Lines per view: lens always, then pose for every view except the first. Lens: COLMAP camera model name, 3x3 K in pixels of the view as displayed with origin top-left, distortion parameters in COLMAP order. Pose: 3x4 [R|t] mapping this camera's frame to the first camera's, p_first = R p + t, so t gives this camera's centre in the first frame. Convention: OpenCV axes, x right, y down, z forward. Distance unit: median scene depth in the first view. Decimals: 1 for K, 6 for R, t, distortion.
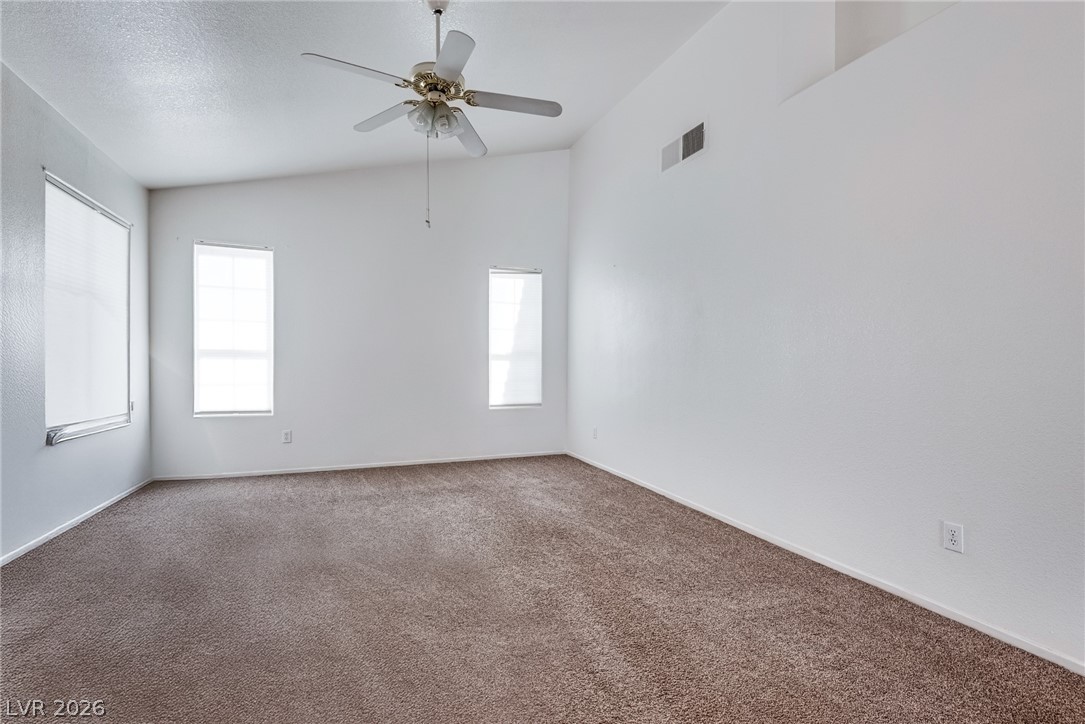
lens RADIAL K [[495.6, 0, 542.5], [0, 495.6, 362.0], [0, 0, 1]] dist [0.041385, -0.029334]
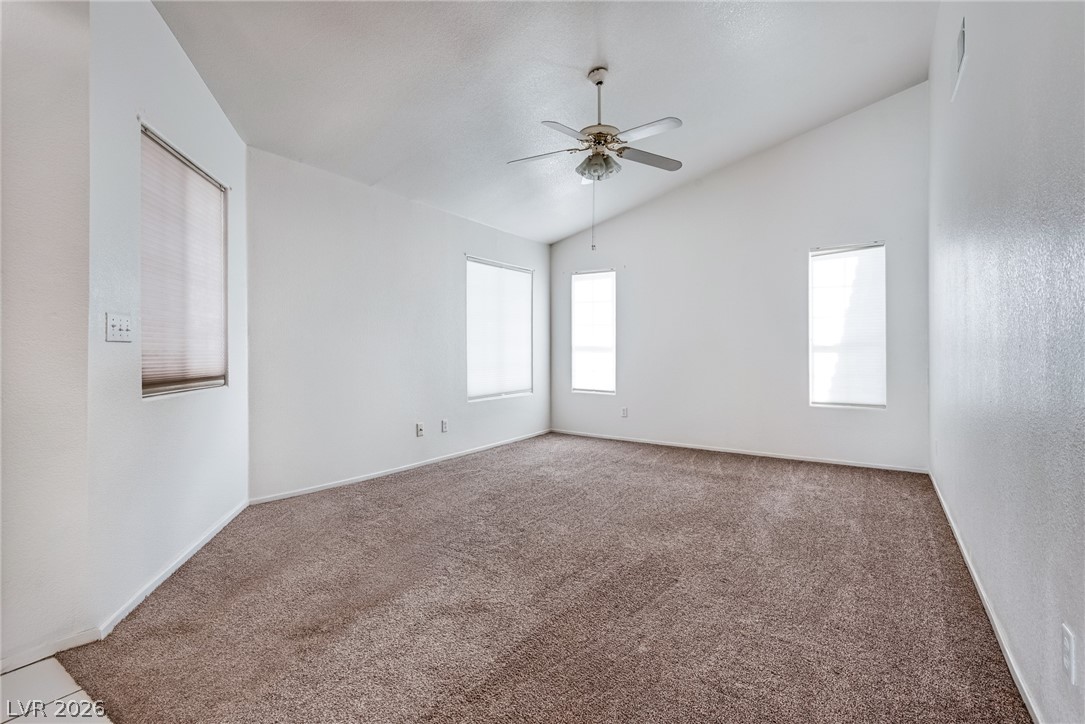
lens RADIAL K [[501.3, 0, 541.5], [0, 501.3, 356.2], [0, 0, 1]] dist [-0.000850, -0.000011]
pose [[0.567977, 0.001102, -0.823044, 0.454261], [0.002651, 0.999991, 0.003169, -0.000719], [0.823040, -0.003982, 0.567969, 0.085829]]
